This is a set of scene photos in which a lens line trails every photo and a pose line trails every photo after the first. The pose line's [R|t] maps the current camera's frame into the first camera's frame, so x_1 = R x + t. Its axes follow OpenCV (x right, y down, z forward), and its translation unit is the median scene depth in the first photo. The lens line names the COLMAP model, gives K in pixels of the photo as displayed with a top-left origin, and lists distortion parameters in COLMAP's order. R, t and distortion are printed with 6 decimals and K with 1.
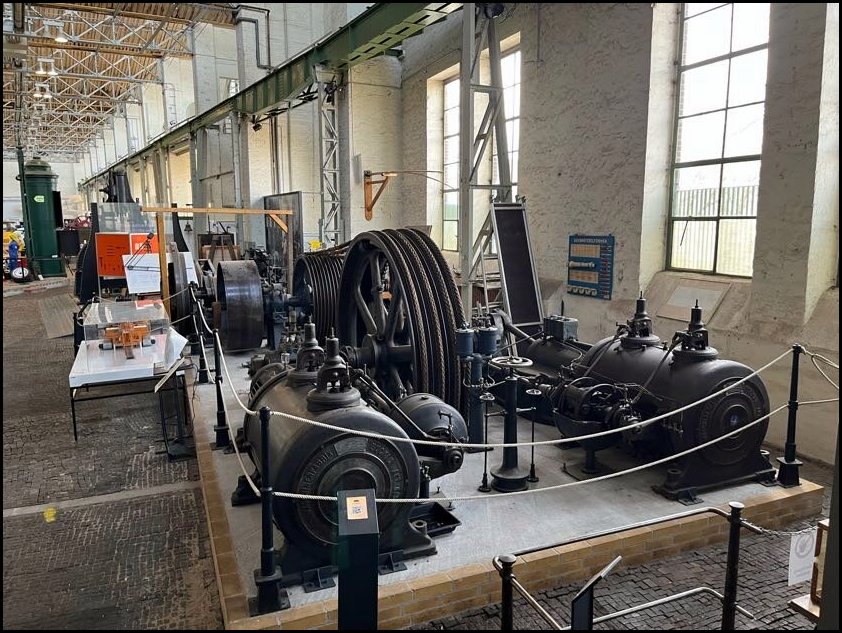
lens RADIAL K [[633.6, 0, 423.1], [0, 633.6, 315.7], [0, 0, 1]] dist [0.052301, -0.075934]
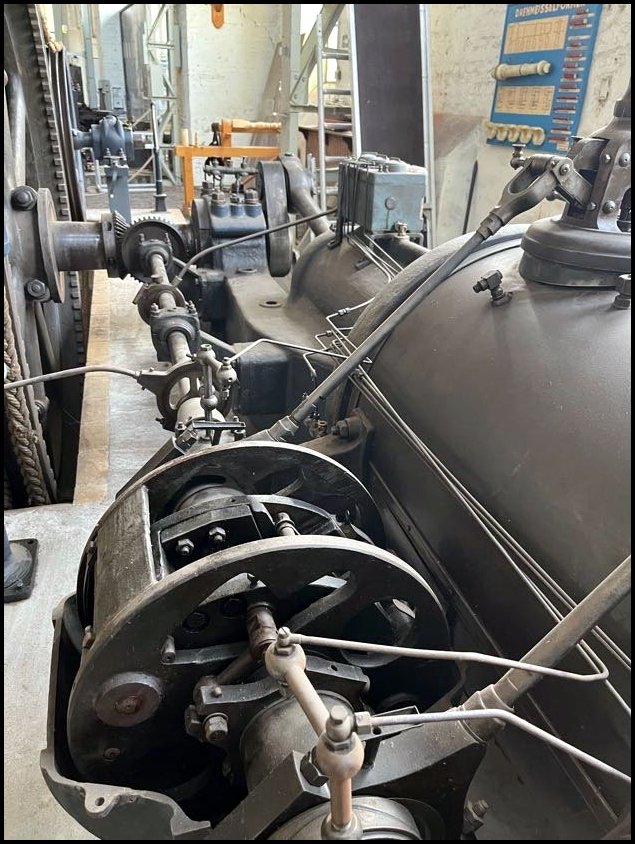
lens RADIAL K [[635.1, 0, 325.0], [0, 635.1, 419.8], [0, 0, 1]] dist [0.052301, -0.075934]
pose [[0.993286, 0.089838, -0.072883, 0.169533], [-0.062881, 0.948101, 0.311689, 0.020661], [0.097102, -0.305013, 0.947385, 0.494335]]
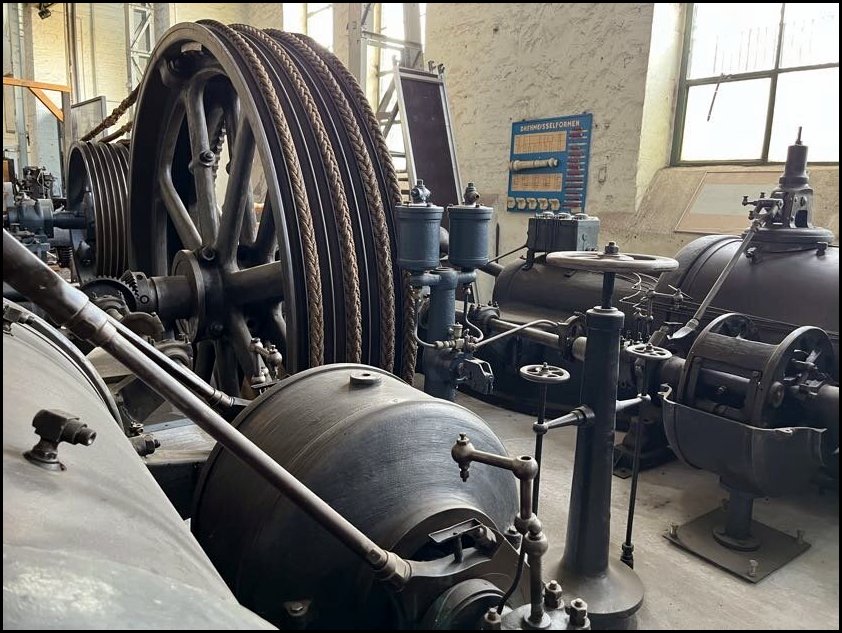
lens RADIAL K [[633.6, 0, 420.4], [0, 633.6, 316.0], [0, 0, 1]] dist [0.052301, -0.075934]
pose [[0.973993, -0.010785, 0.226319, -0.016014], [0.000504, 0.998967, 0.045435, 0.047245], [-0.226576, -0.044139, 0.972993, 0.385182]]
